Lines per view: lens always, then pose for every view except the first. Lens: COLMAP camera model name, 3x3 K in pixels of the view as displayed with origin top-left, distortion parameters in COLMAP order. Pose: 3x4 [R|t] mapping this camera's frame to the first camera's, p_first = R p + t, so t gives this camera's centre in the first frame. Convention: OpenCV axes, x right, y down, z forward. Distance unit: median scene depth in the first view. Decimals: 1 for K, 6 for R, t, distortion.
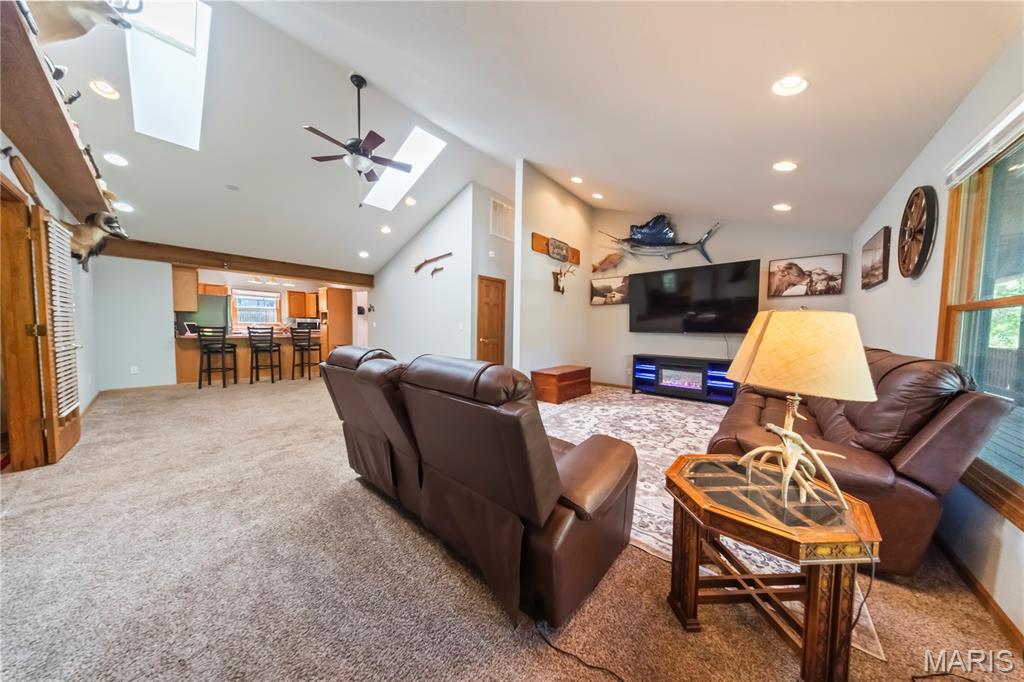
lens RADIAL K [[305.1, 0, 508.4], [0, 305.1, 341.4], [0, 0, 1]] dist [0.000201, -0.000004]
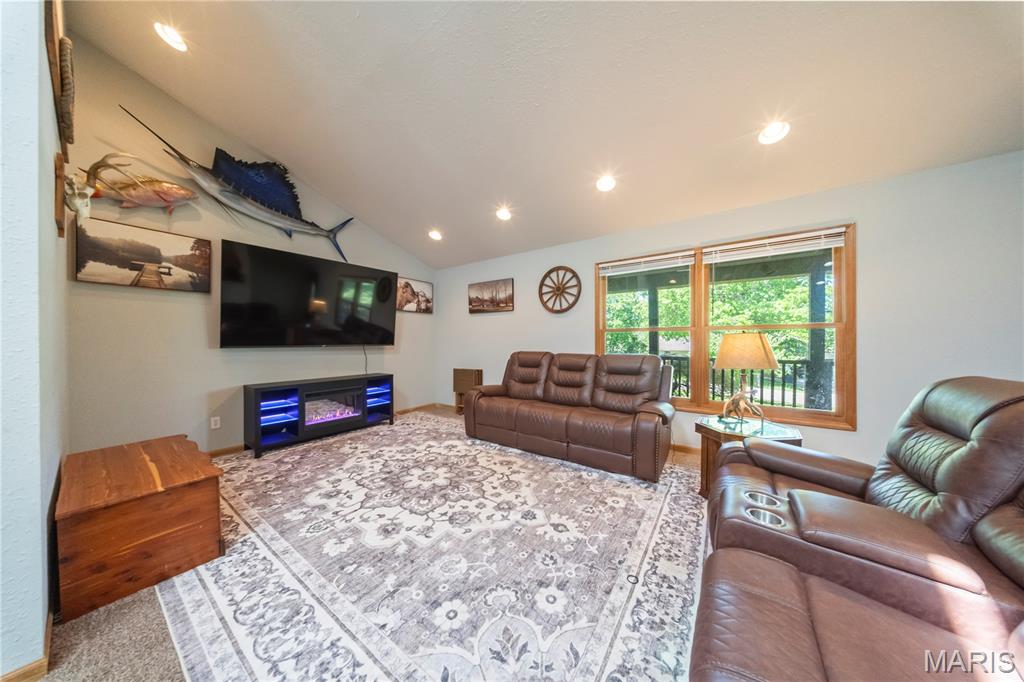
lens RADIAL K [[305.1, 0, 508.4], [0, 305.1, 341.4], [0, 0, 1]] dist [0.000201, -0.000004]
pose [[-0.116642, -0.010712, 0.993116, -0.255389], [0.046244, 0.998799, 0.016205, -0.037892], [-0.992097, 0.047816, -0.116007, 0.775890]]
